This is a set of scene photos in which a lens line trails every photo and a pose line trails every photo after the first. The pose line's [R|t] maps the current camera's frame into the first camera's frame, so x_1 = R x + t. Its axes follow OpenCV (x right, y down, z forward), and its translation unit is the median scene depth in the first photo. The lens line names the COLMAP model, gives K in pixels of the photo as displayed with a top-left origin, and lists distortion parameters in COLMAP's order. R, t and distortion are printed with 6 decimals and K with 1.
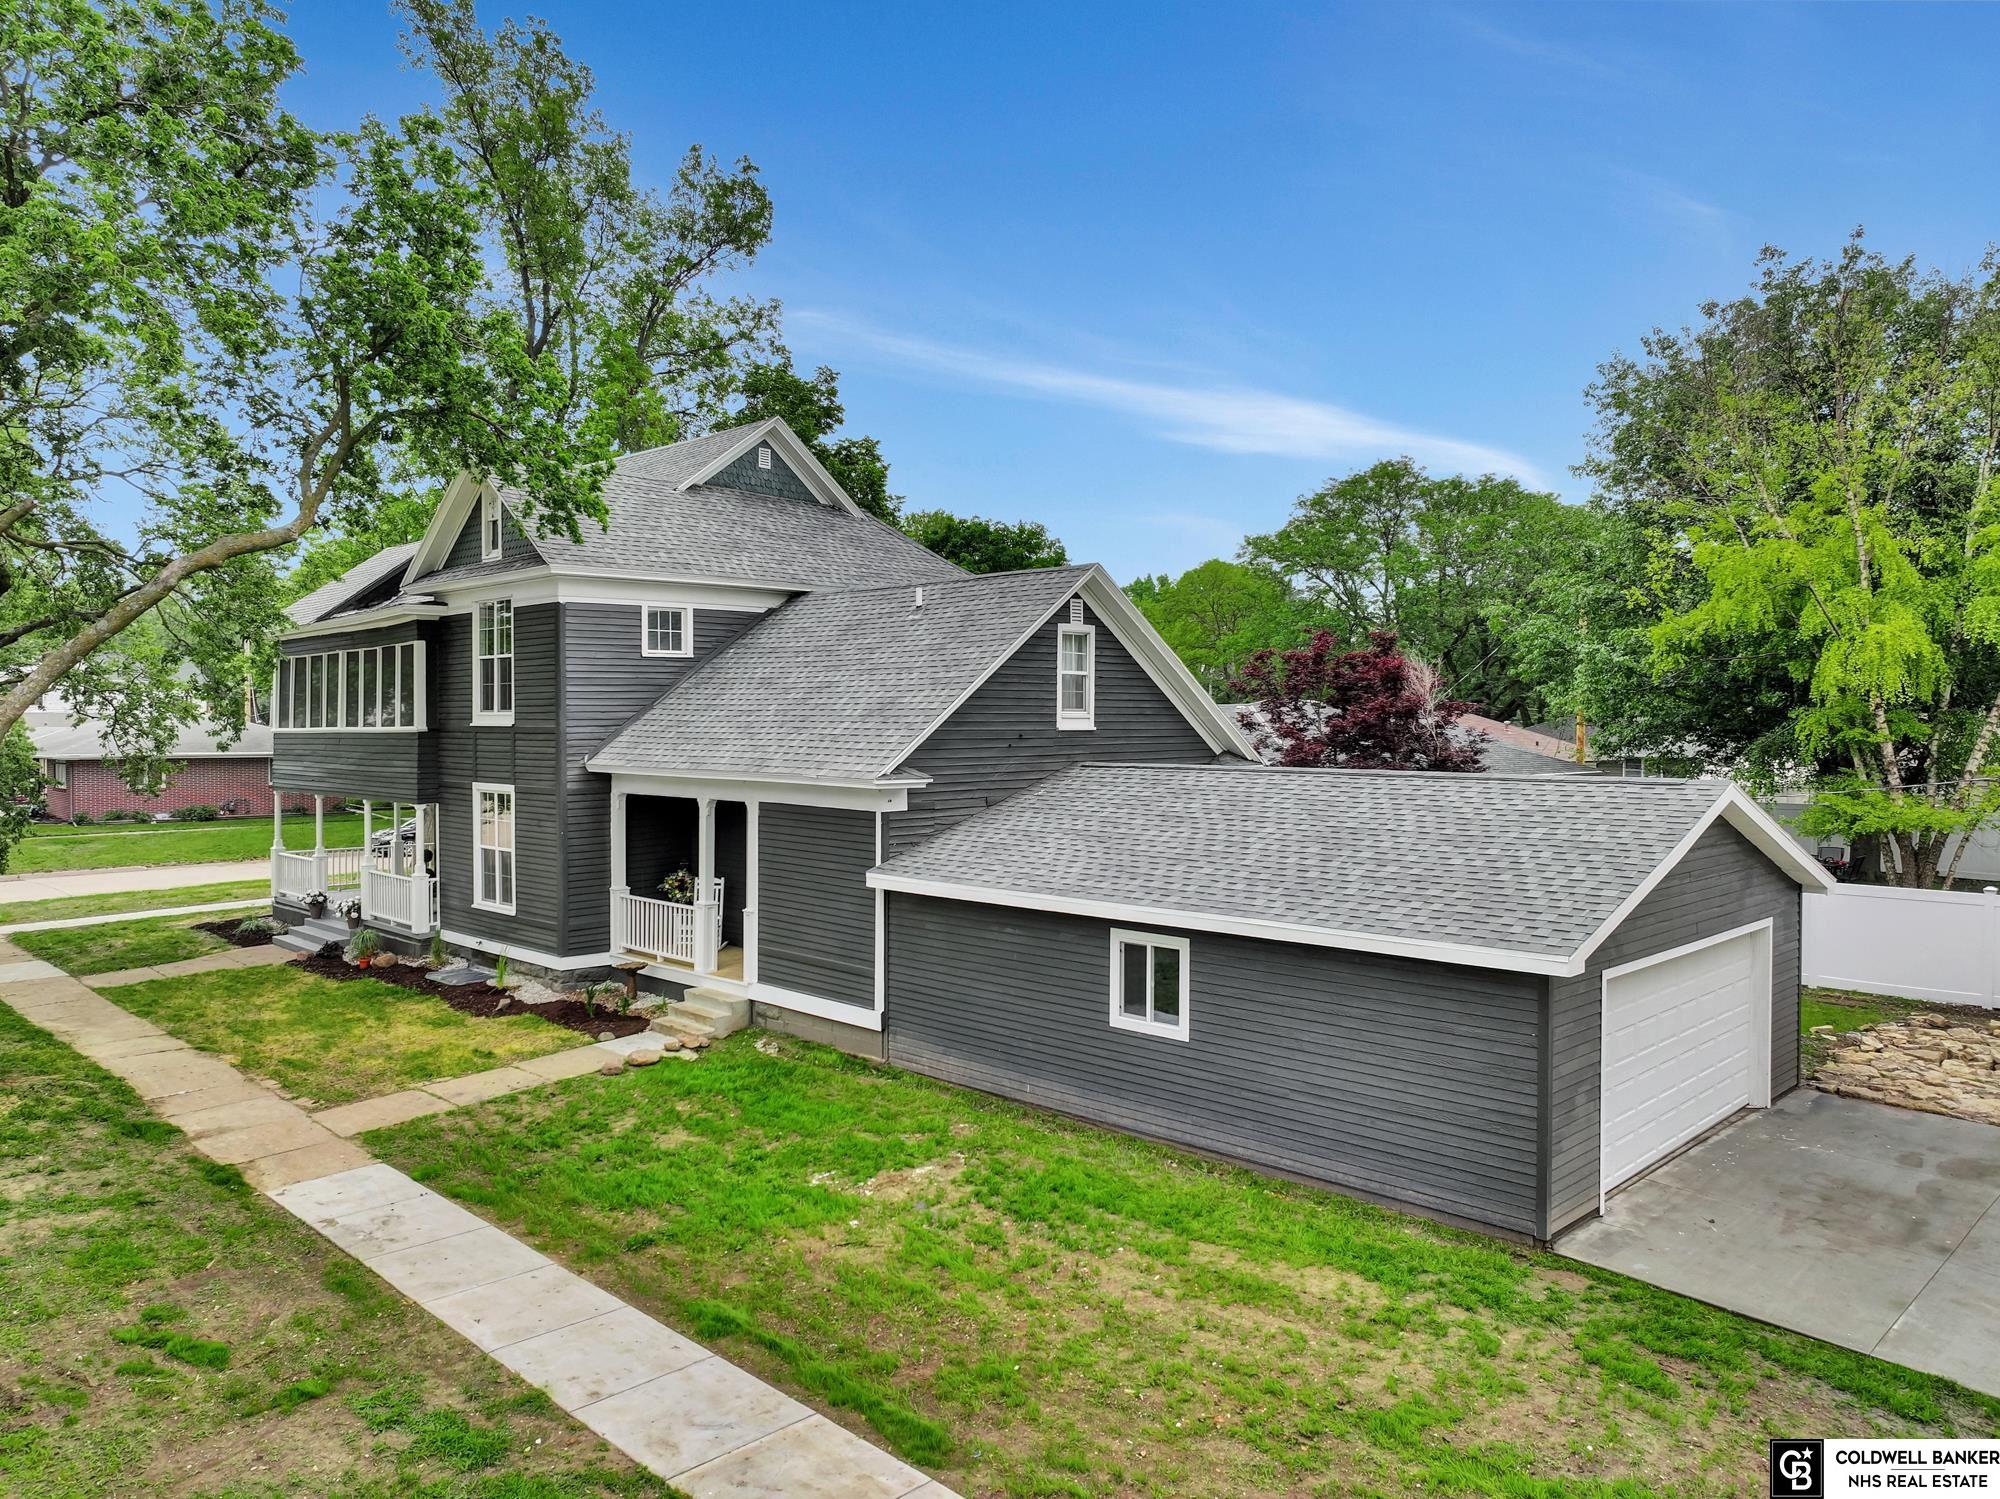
lens RADIAL K [[1418.7, 0, 1000.7], [0, 1418.7, 740.0], [0, 0, 1]] dist [0.011876, 0.001728]
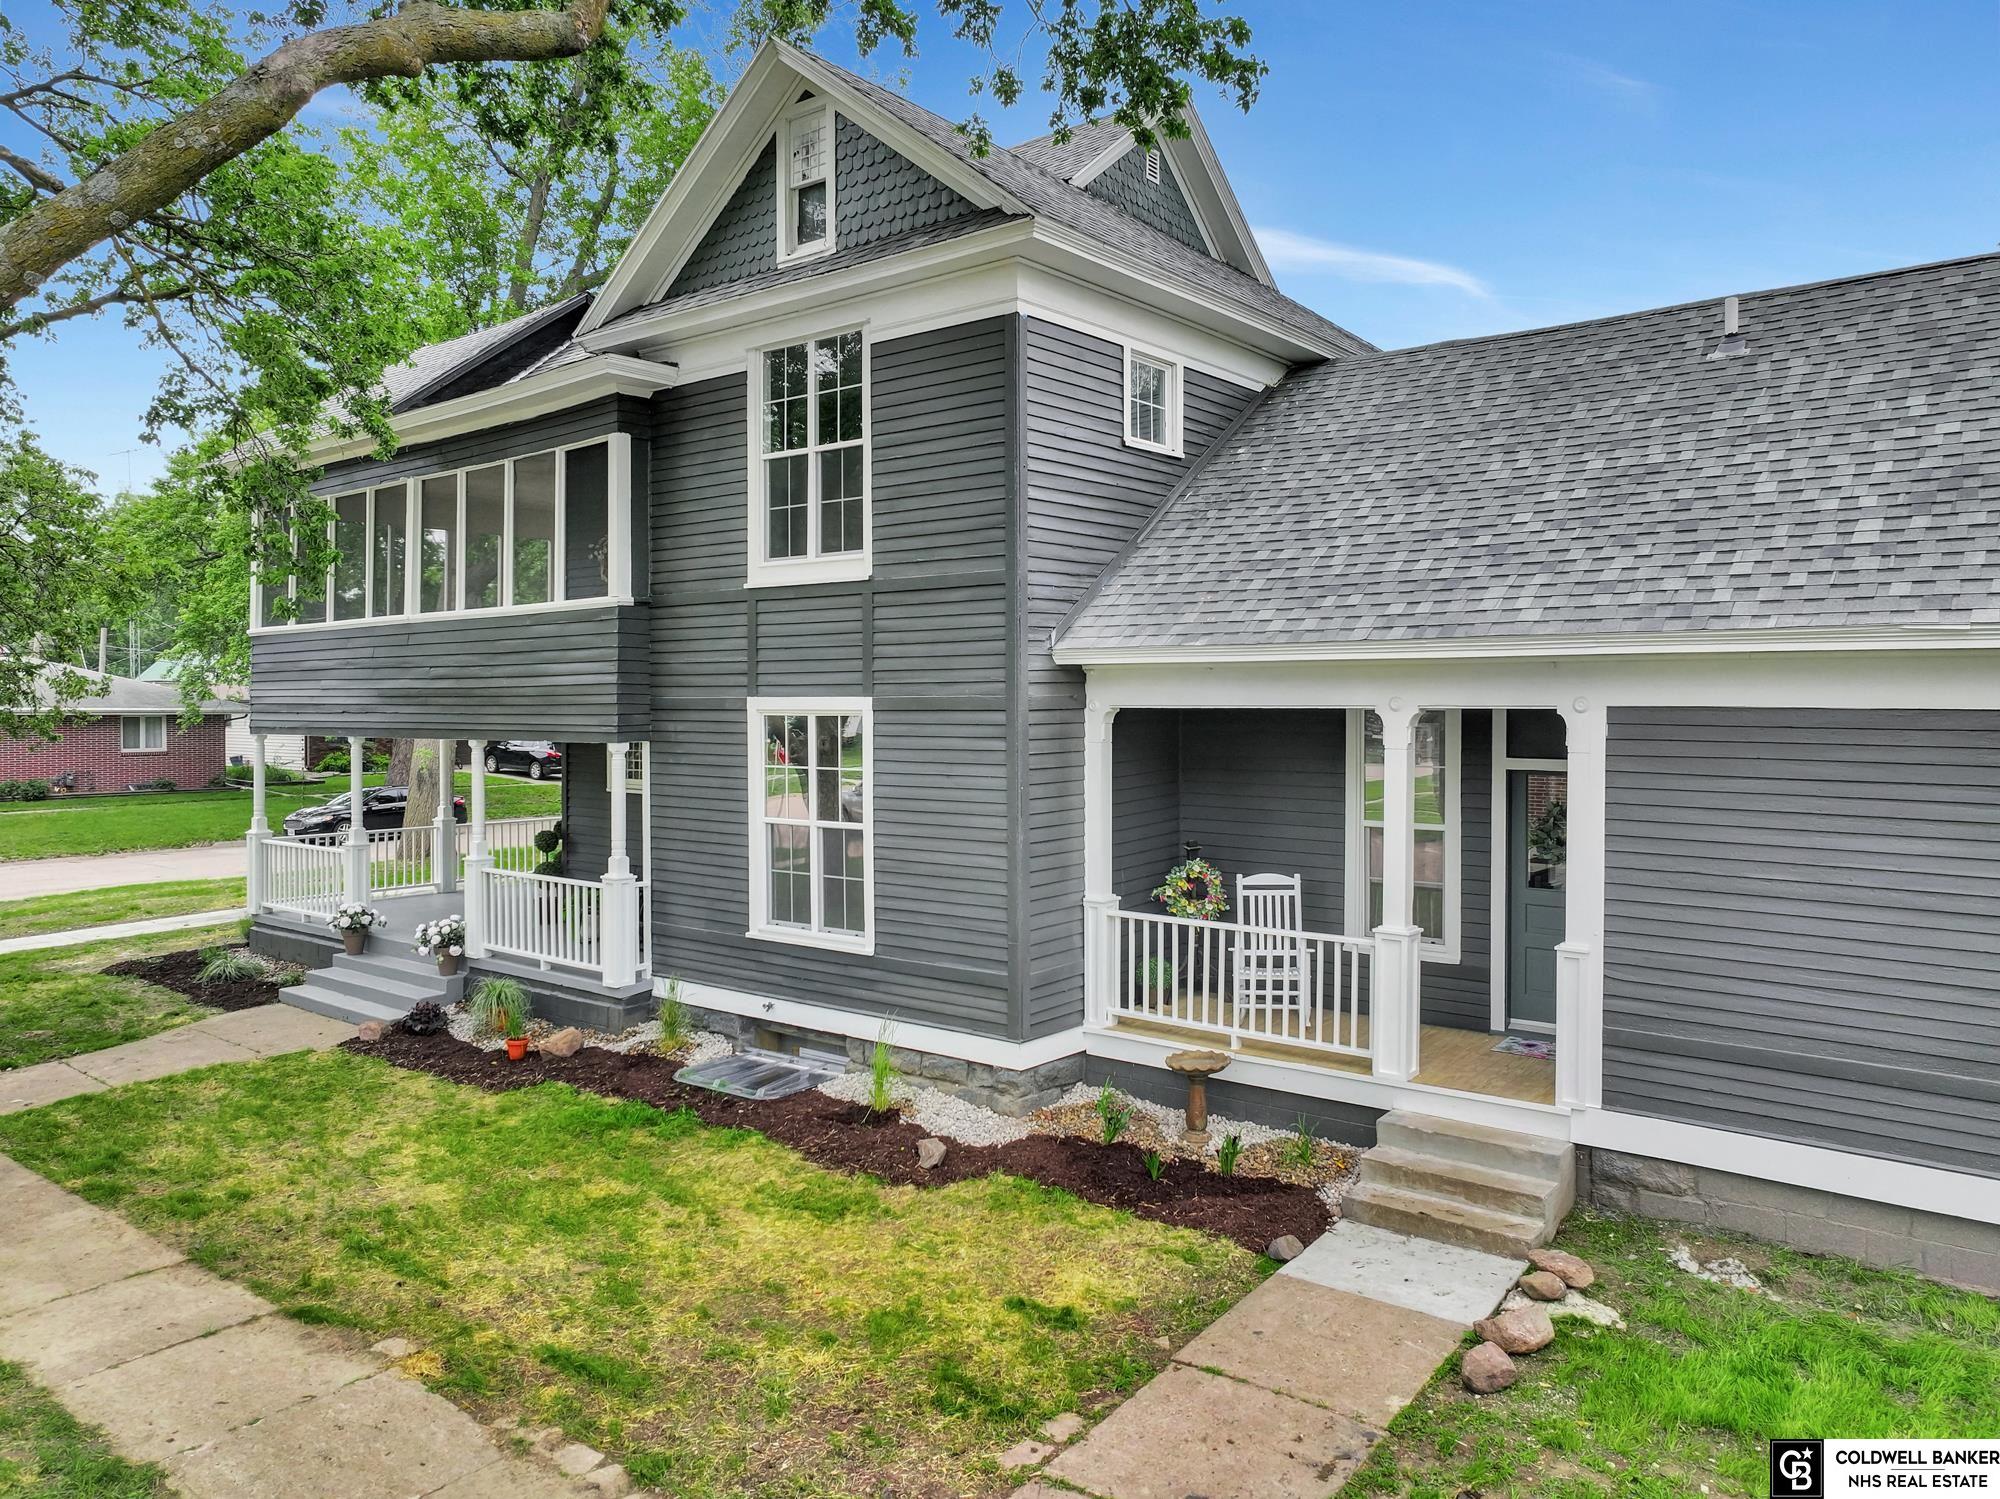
lens RADIAL K [[1418.7, 0, 997.8], [0, 1418.7, 712.8], [0, 0, 1]] dist [0.011876, 0.001728]
pose [[0.993007, -0.005016, 0.117946, -0.342377], [0.005422, 0.999980, -0.003128, 0.037508], [-0.117928, 0.003745, 0.993015, 0.473437]]
